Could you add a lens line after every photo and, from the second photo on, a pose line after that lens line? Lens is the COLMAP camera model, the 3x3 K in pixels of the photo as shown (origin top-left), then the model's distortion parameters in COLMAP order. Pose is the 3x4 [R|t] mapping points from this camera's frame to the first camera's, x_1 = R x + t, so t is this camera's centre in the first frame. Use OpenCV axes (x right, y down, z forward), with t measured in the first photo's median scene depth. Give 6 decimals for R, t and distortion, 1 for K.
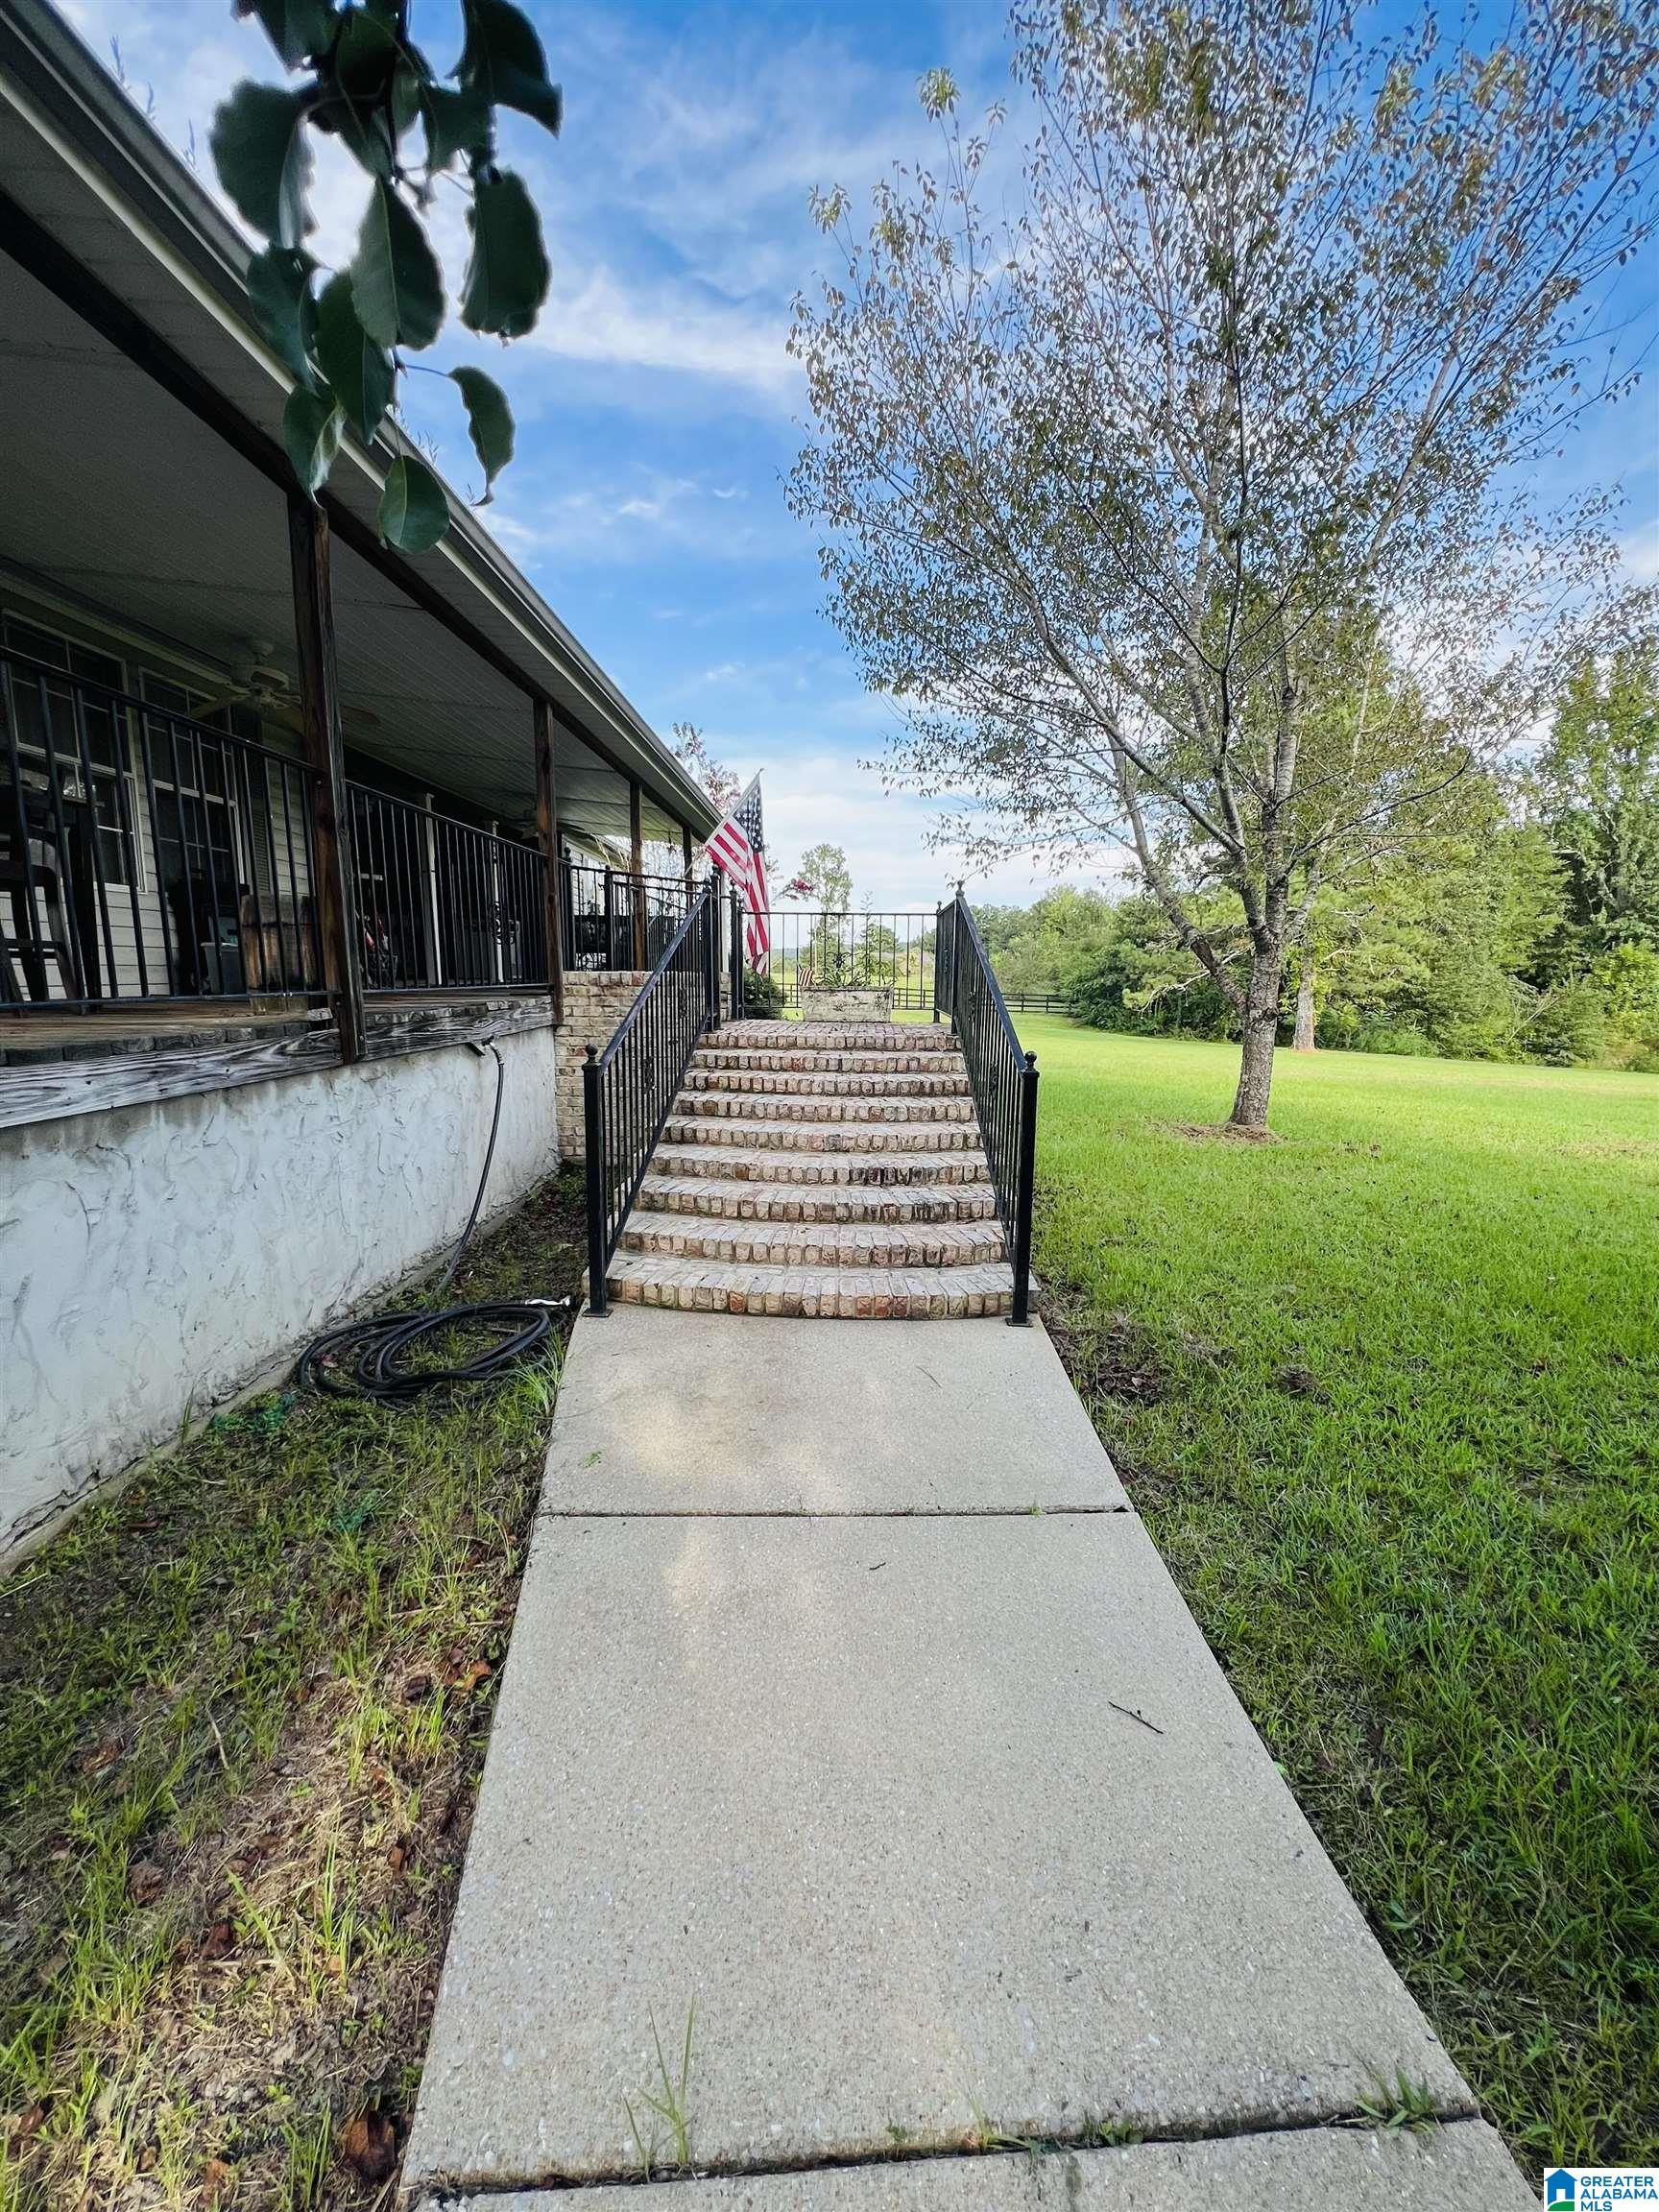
lens RADIAL K [[876.0, 0, 827.9], [0, 876.0, 1110.9], [0, 0, 1]] dist [0.000271, -0.000571]
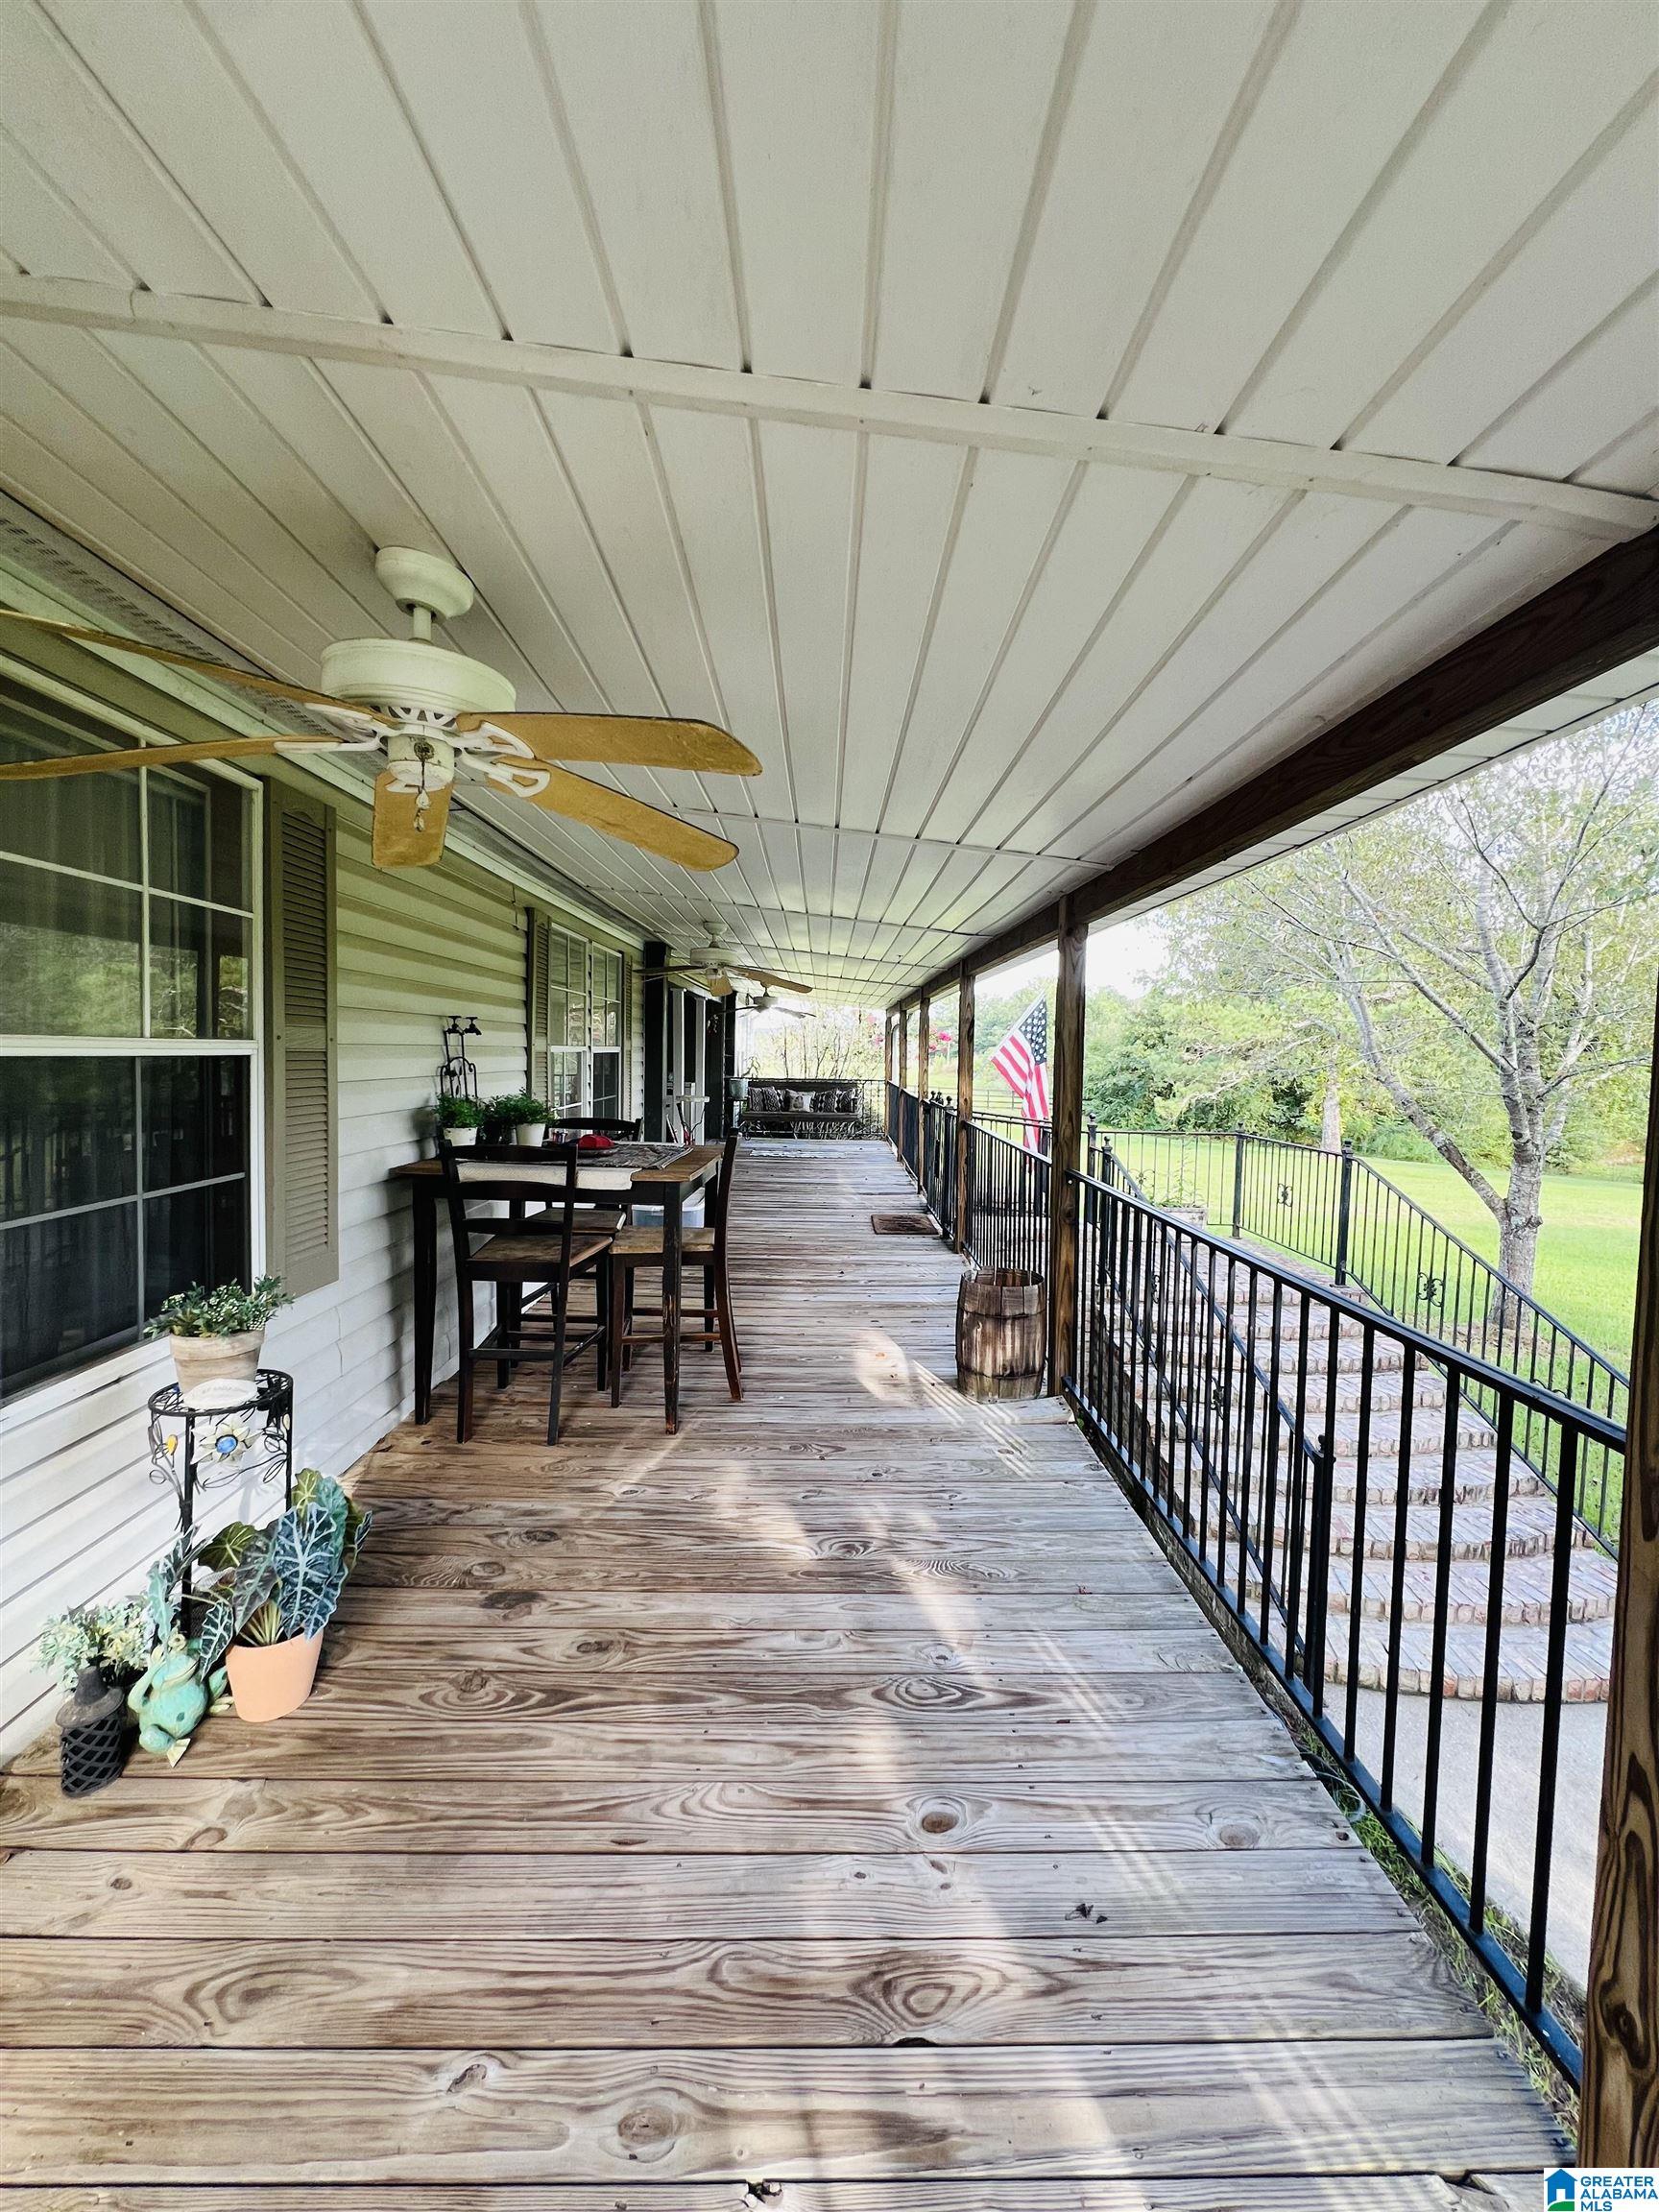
lens RADIAL K [[876.0, 0, 821.9], [0, 876.0, 1100.5], [0, 0, 1]] dist [0.000271, -0.000571]
pose [[0.999643, 0.007411, 0.025662, -0.571732], [-0.004793, 0.994915, -0.100605, -0.225129], [-0.026277, 0.100447, 0.994595, -0.040137]]
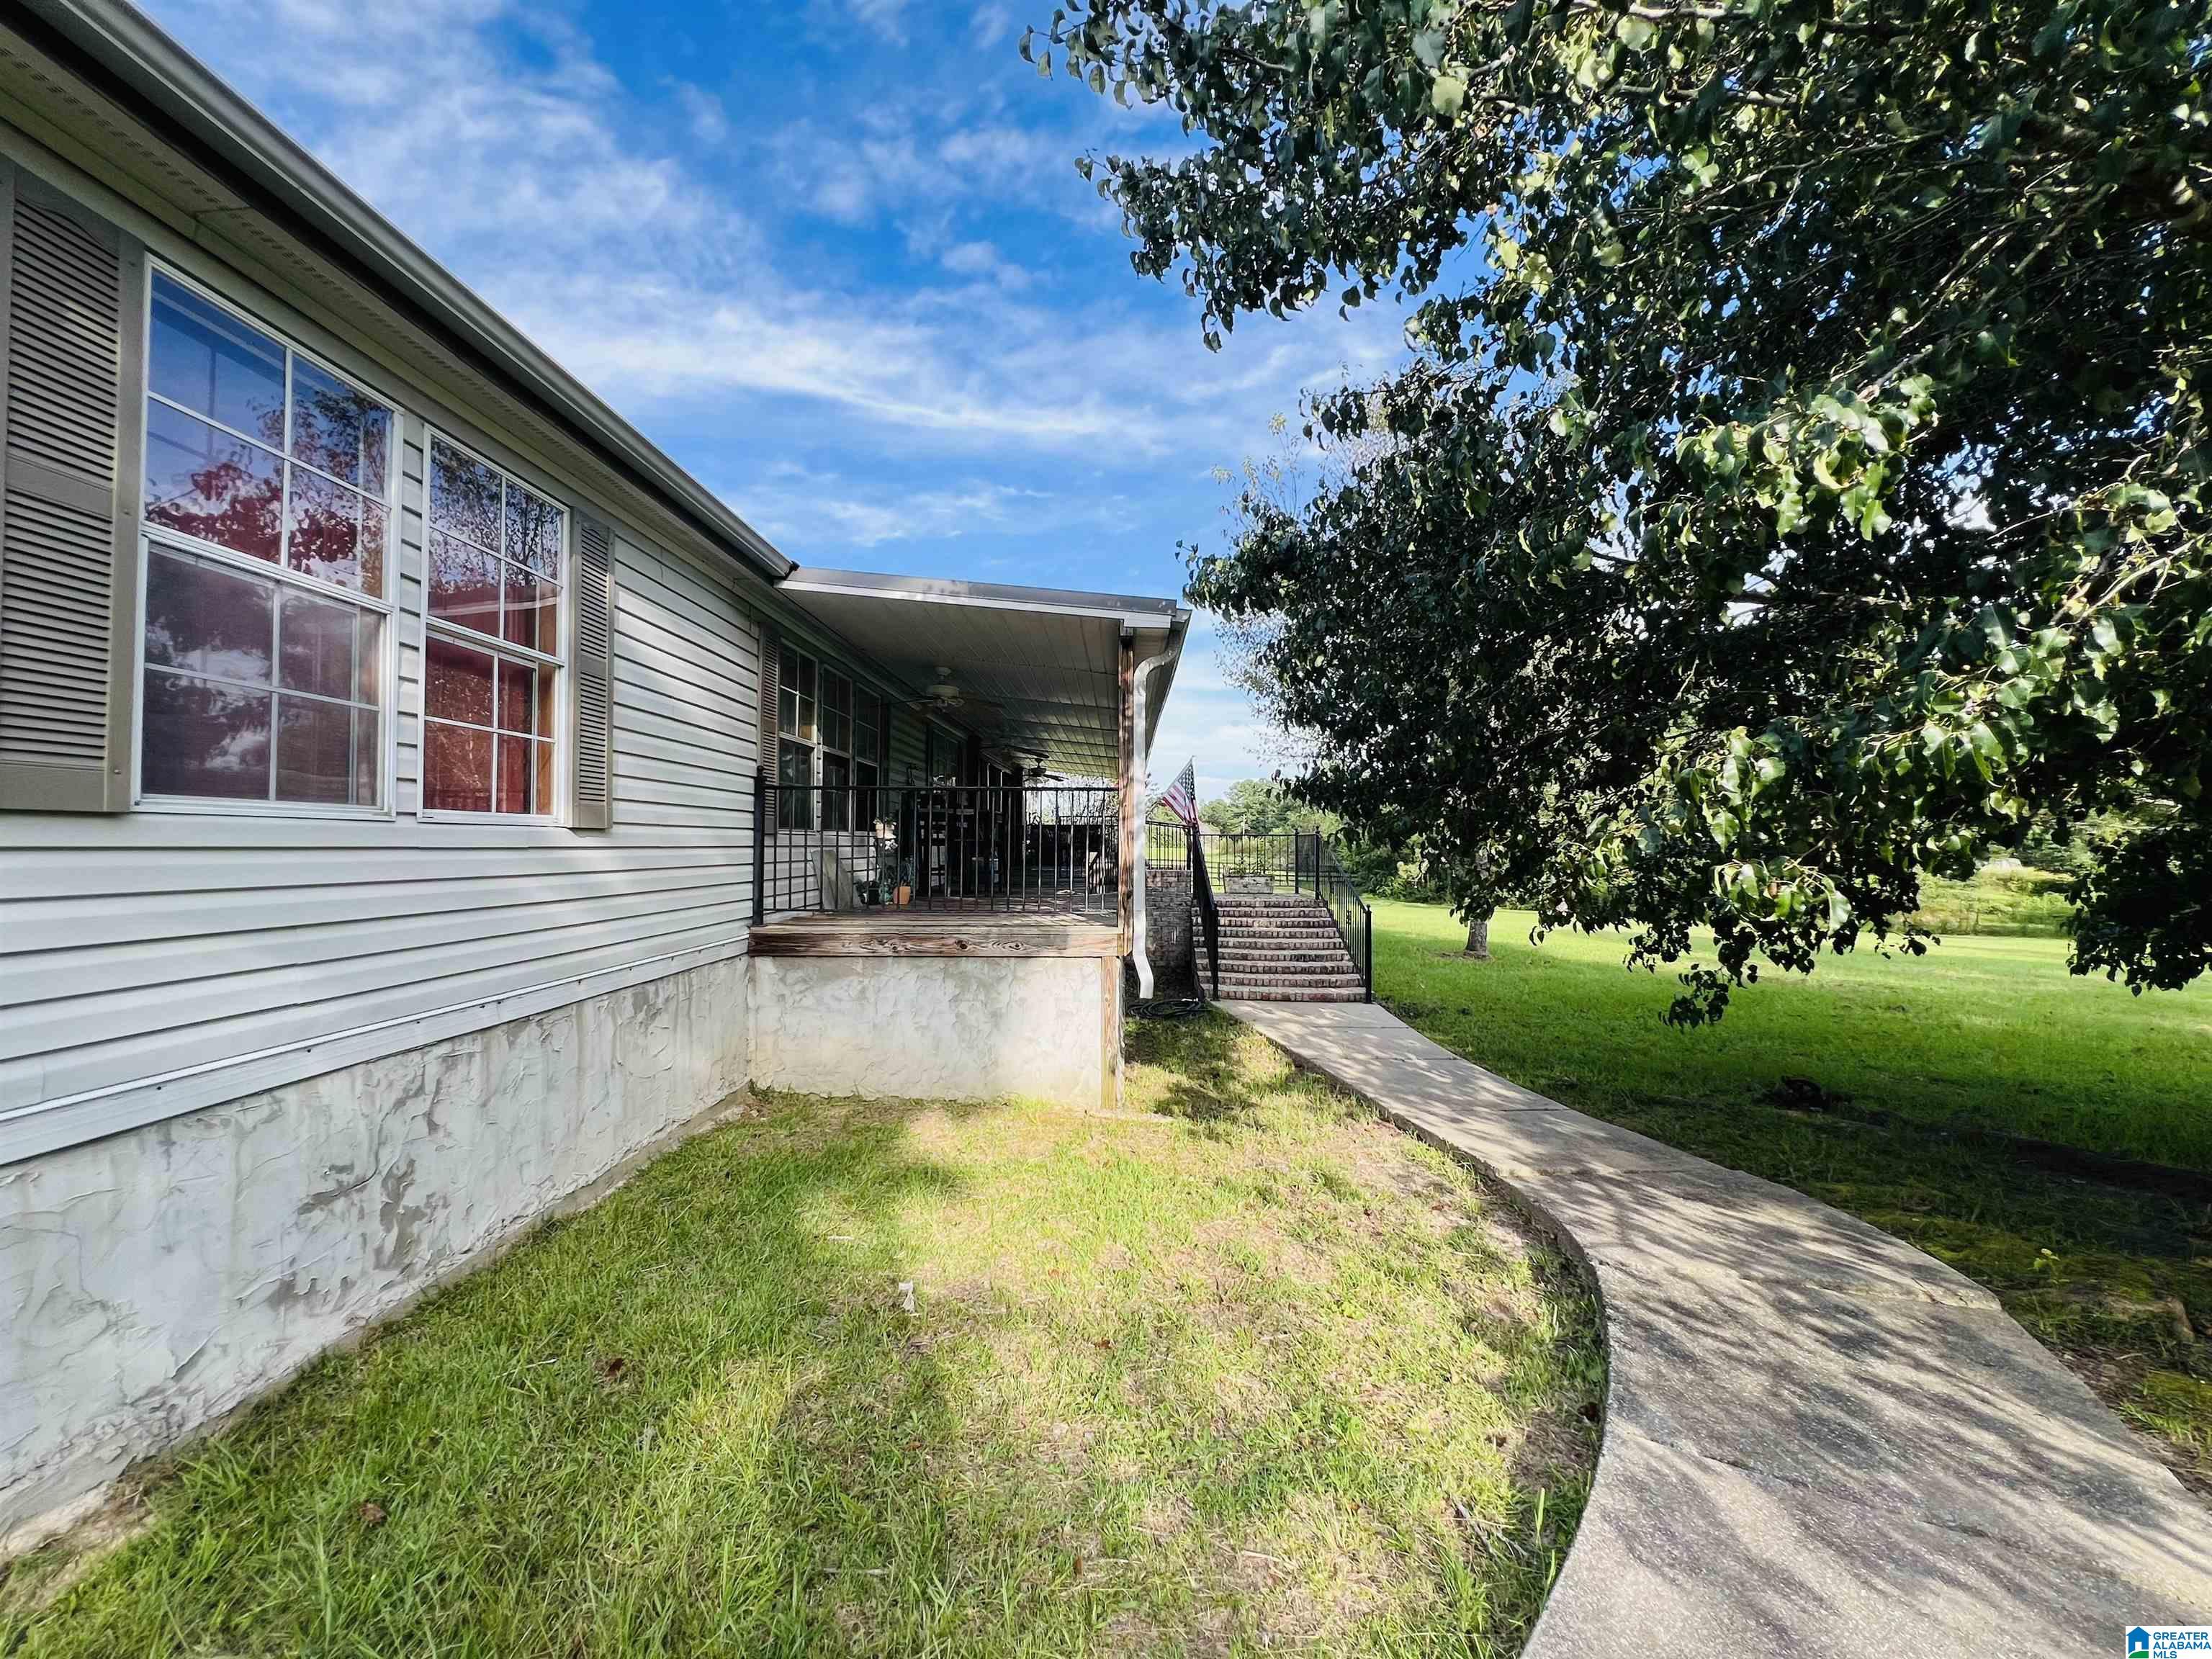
lens RADIAL K [[876.0, 0, 1097.4], [0, 876.0, 827.5], [0, 0, 1]] dist [0.000271, -0.000571]
pose [[0.999946, -0.007024, -0.007661, -0.418327], [0.005592, 0.984896, -0.173059, 0.116289], [0.008761, 0.173007, 0.984882, -1.243886]]
